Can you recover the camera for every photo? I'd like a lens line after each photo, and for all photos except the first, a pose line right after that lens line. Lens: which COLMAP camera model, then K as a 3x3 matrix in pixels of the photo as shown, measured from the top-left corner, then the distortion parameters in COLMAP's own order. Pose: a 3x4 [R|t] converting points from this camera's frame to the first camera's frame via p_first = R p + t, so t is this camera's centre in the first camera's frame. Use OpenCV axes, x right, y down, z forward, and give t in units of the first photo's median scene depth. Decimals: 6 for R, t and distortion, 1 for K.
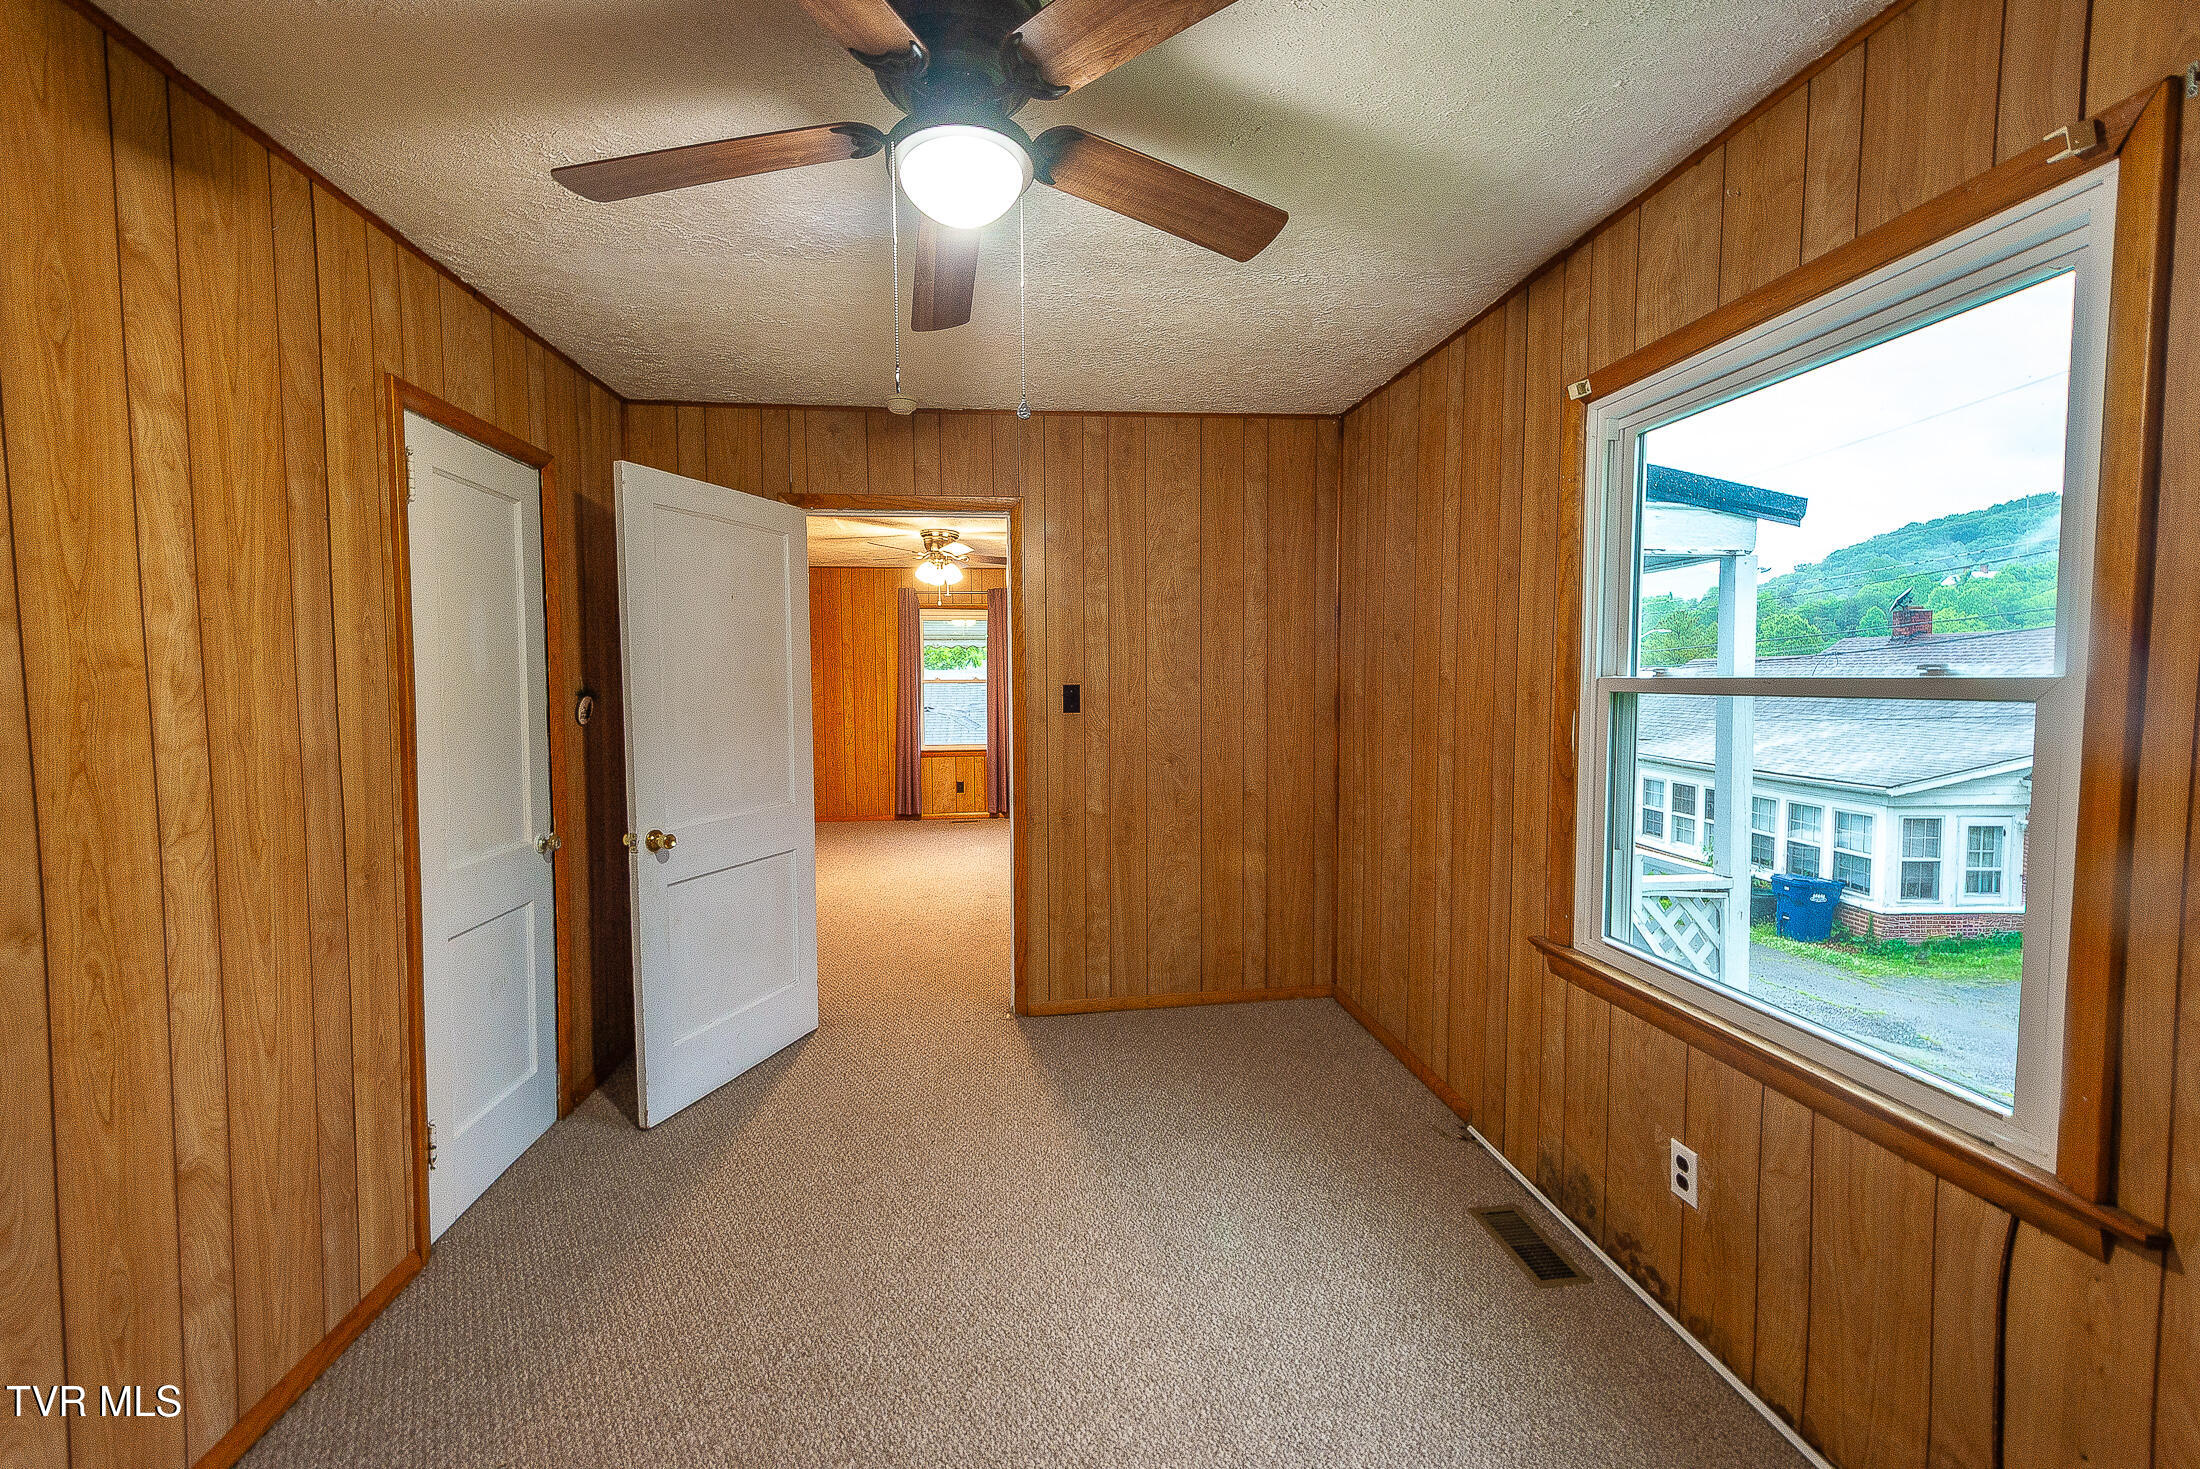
lens RADIAL K [[870.0, 0, 1089.3], [0, 870.0, 728.1], [0, 0, 1]] dist [0.012166, -0.003276]
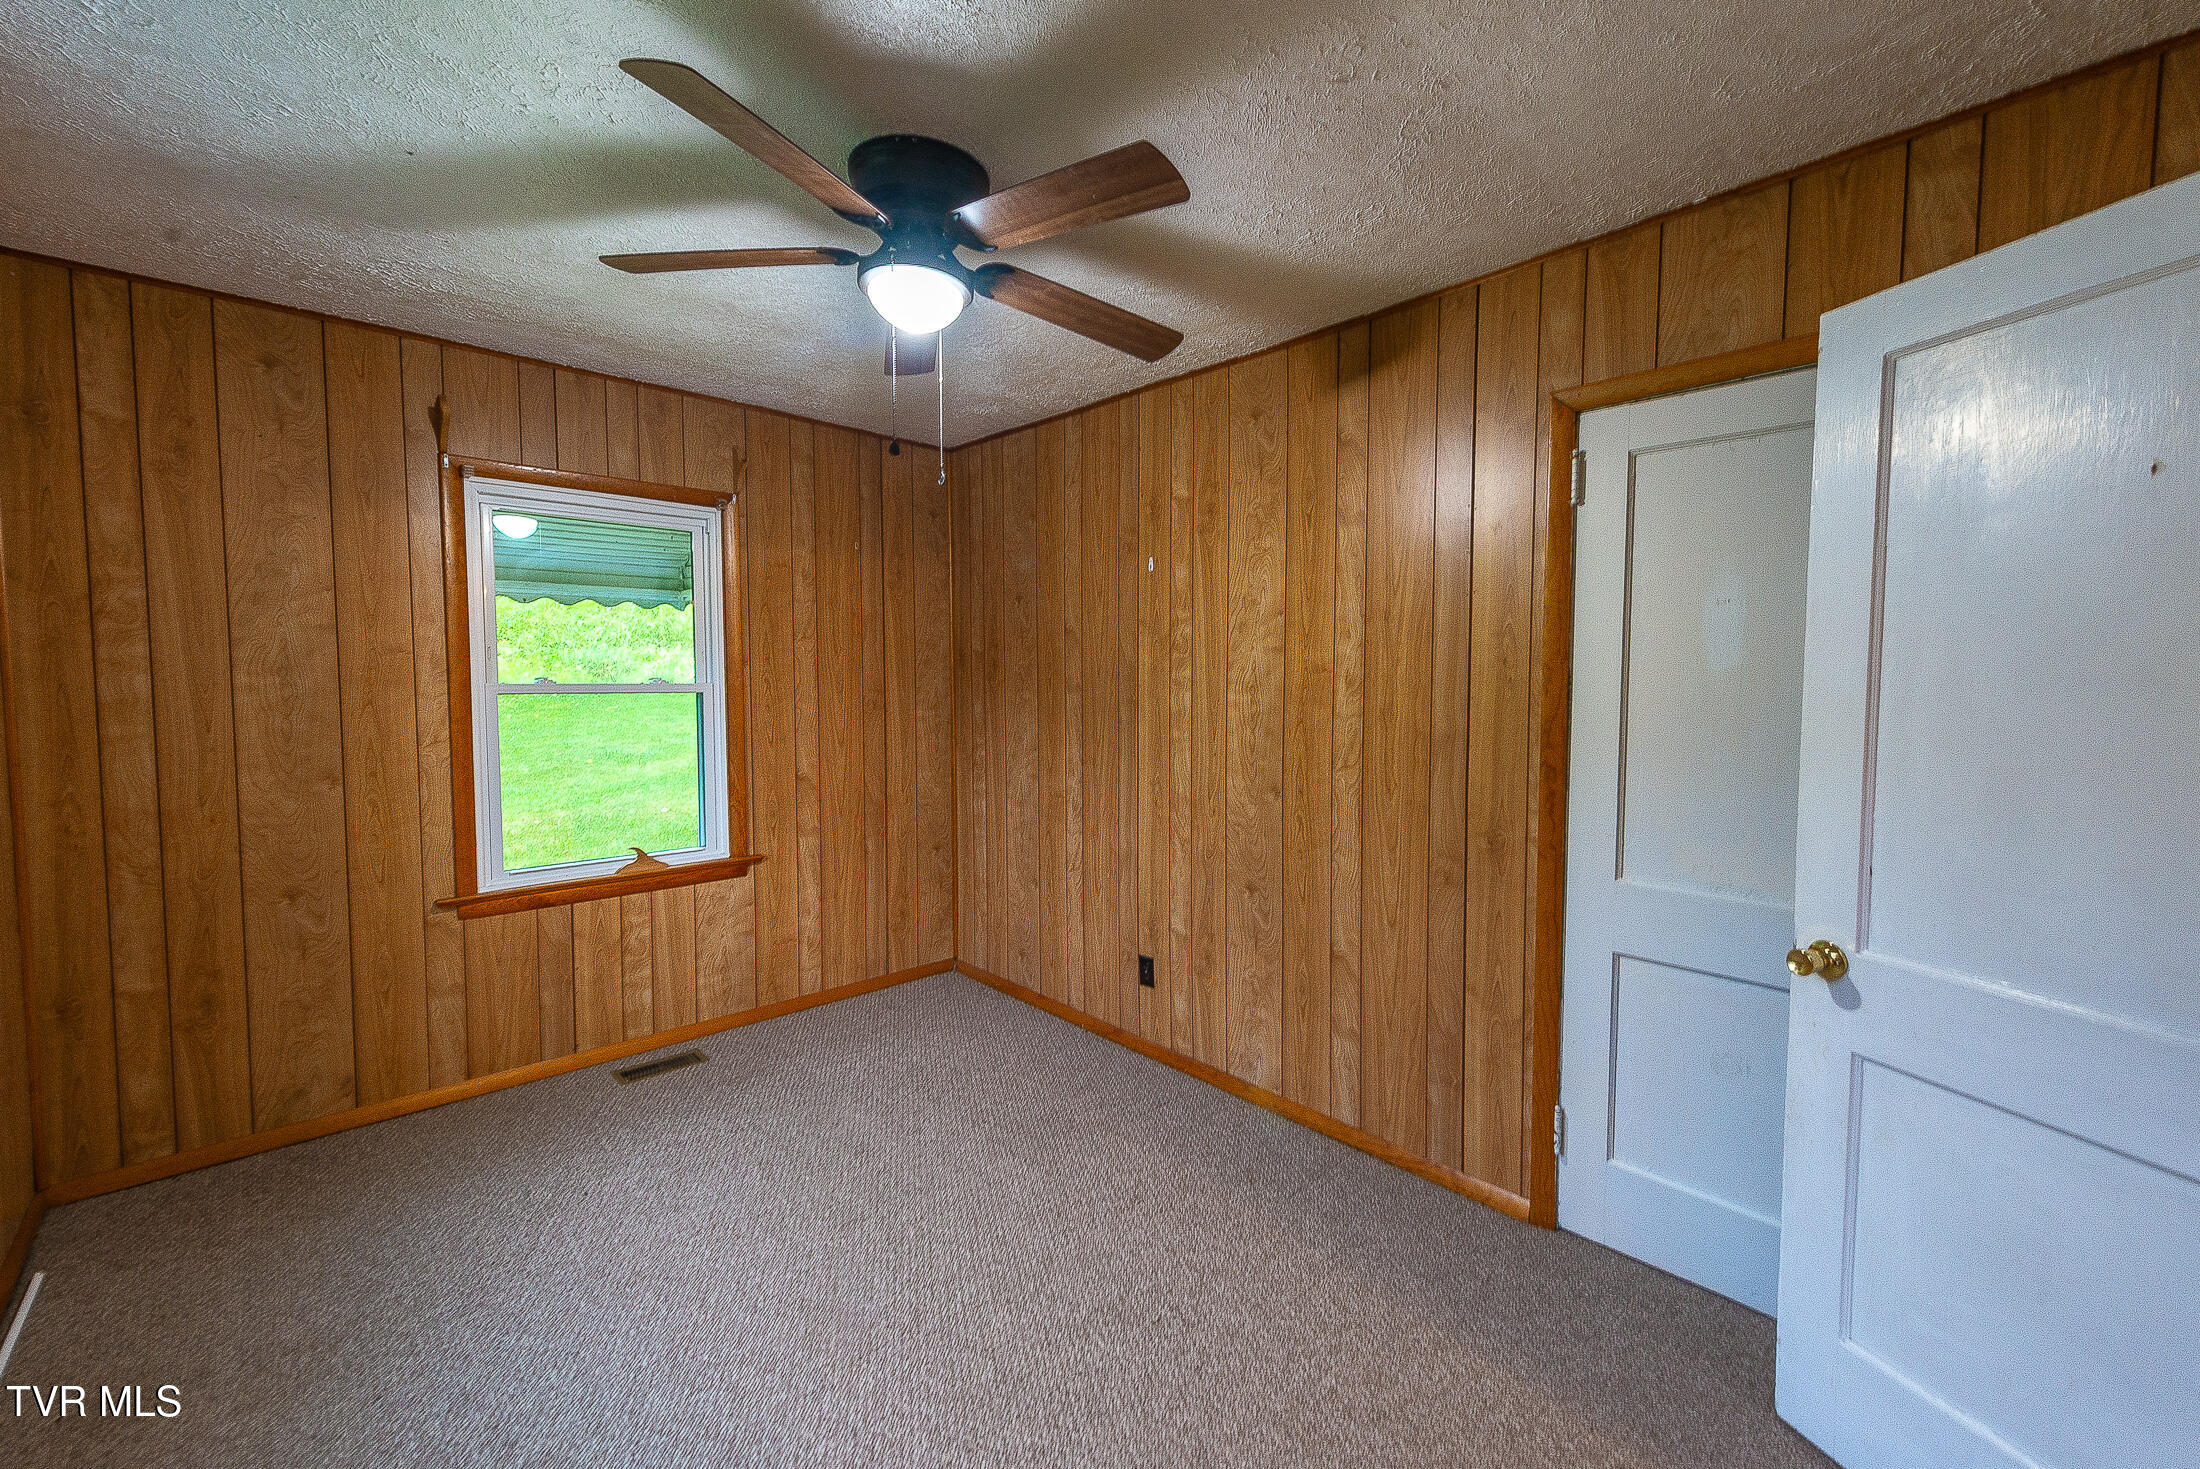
lens RADIAL K [[870.0, 0, 1092.8], [0, 870.0, 727.4], [0, 0, 1]] dist [0.012166, -0.003276]
pose [[-0.804231, 0.040830, -0.592912, 0.316035], [-0.028457, 0.993847, 0.107039, -0.100484], [0.593635, 0.102957, -0.798121, 1.633979]]
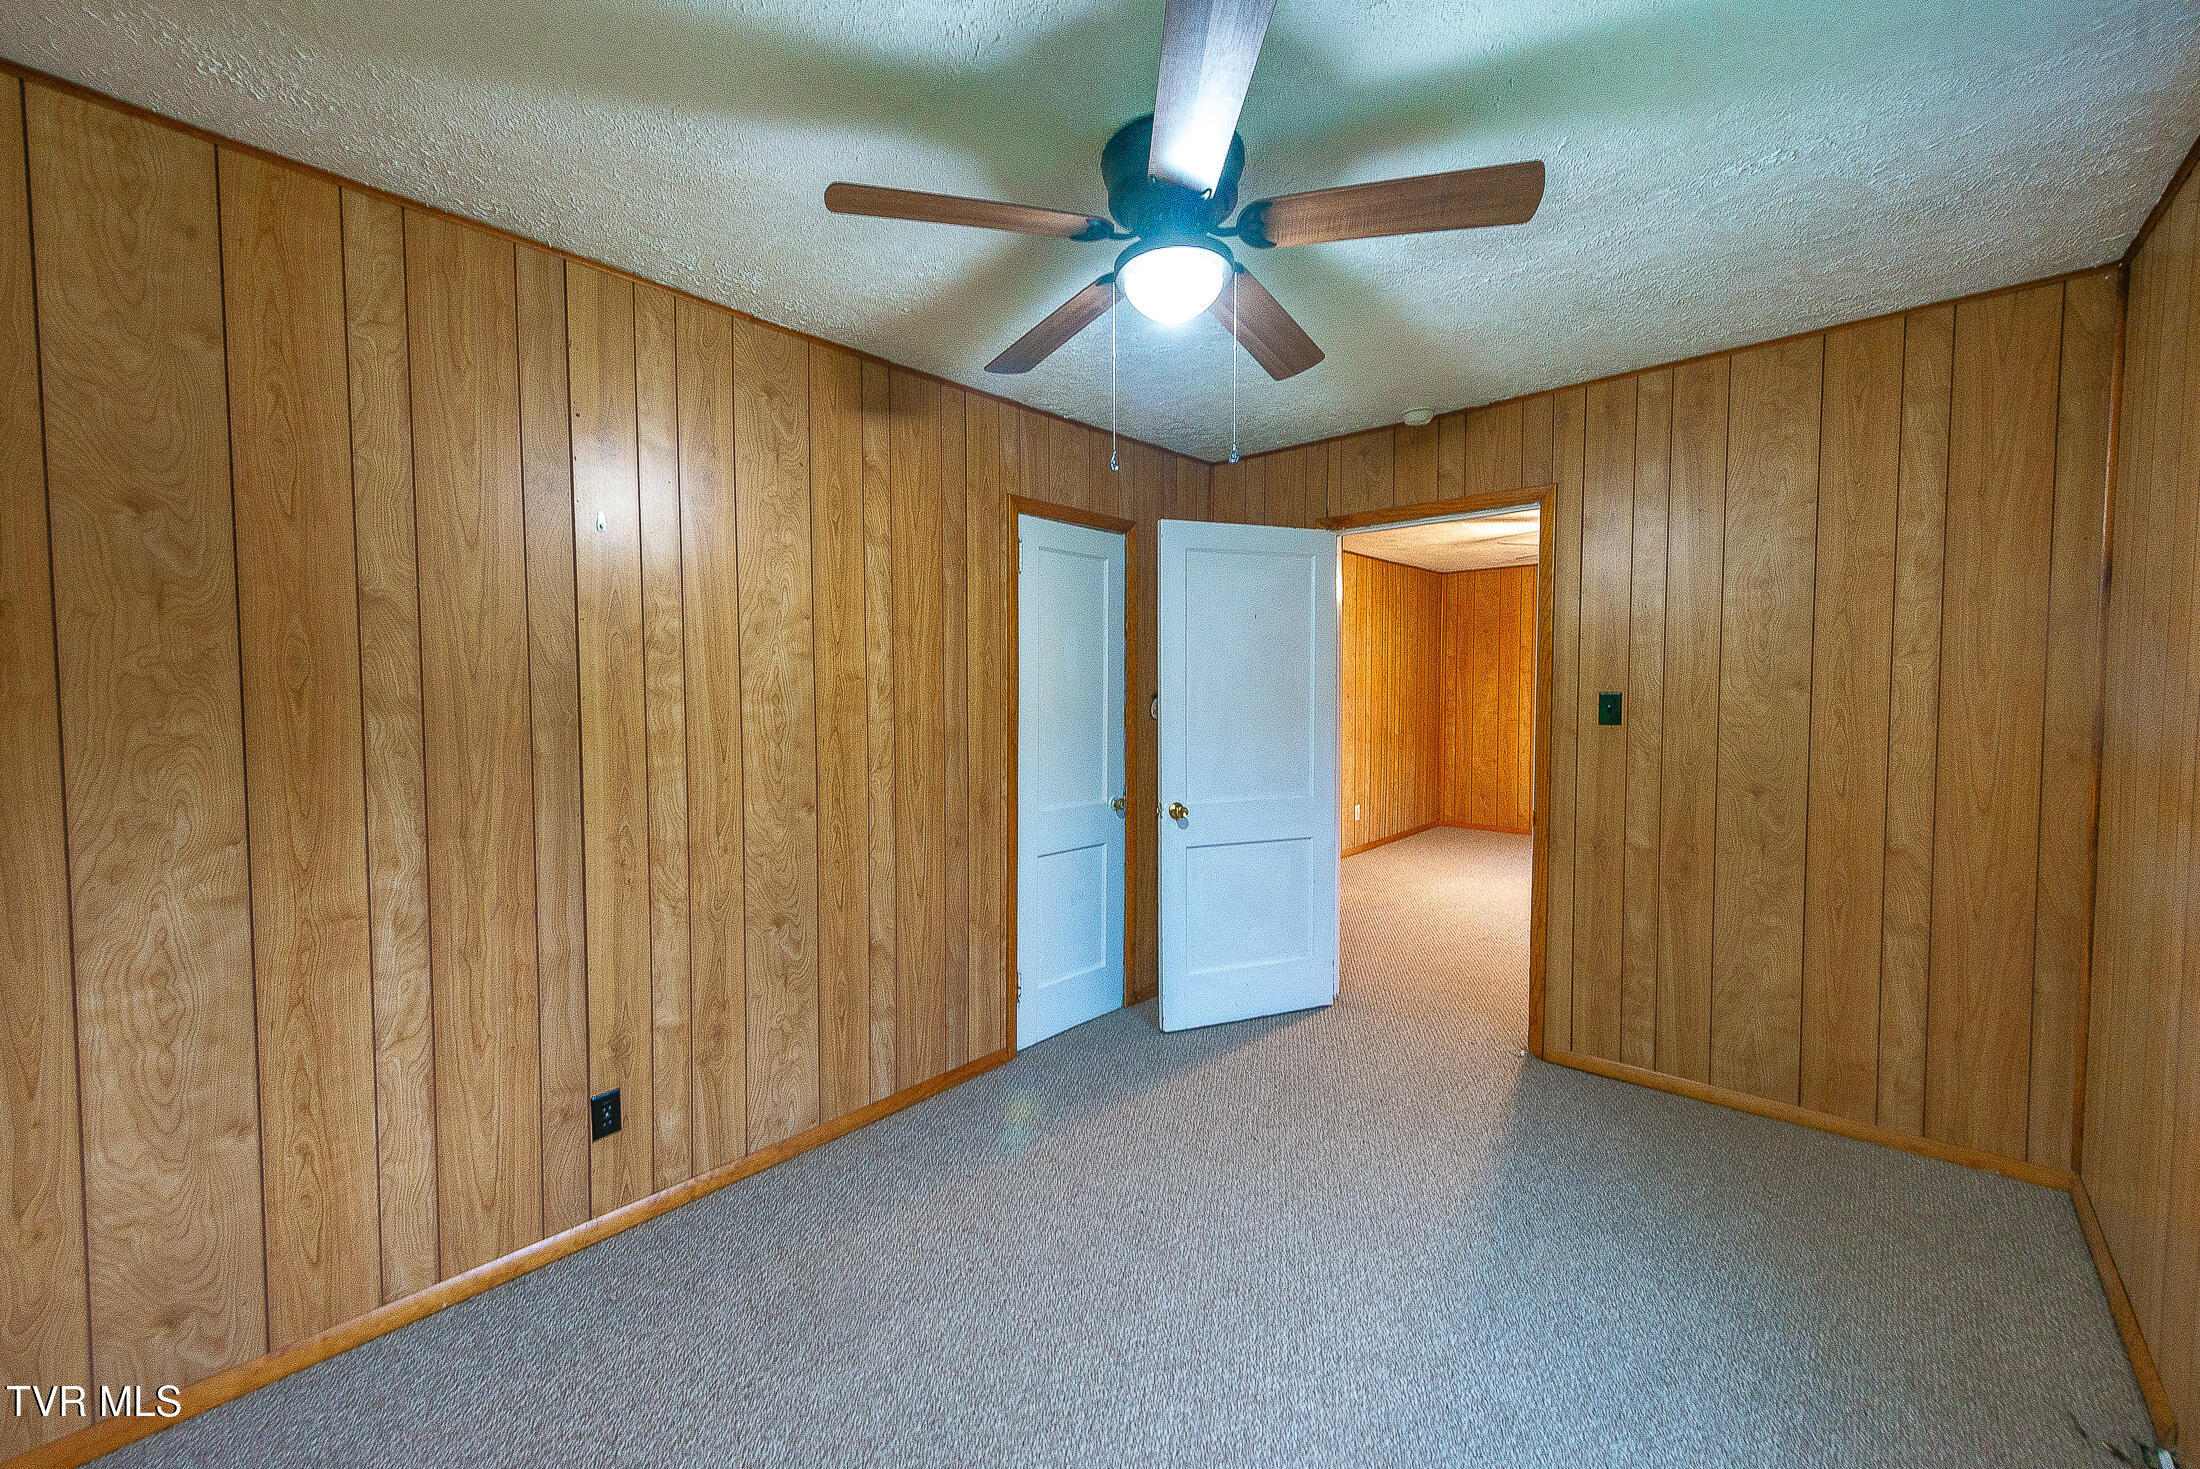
lens RADIAL K [[870.0, 0, 1086.1], [0, 870.0, 728.2], [0, 0, 1]] dist [0.012166, -0.003276]
pose [[0.656129, 0.041490, -0.753507, 0.527066], [-0.043992, 0.998892, 0.016695, -0.011407], [0.753365, 0.022195, 0.657228, 0.078059]]
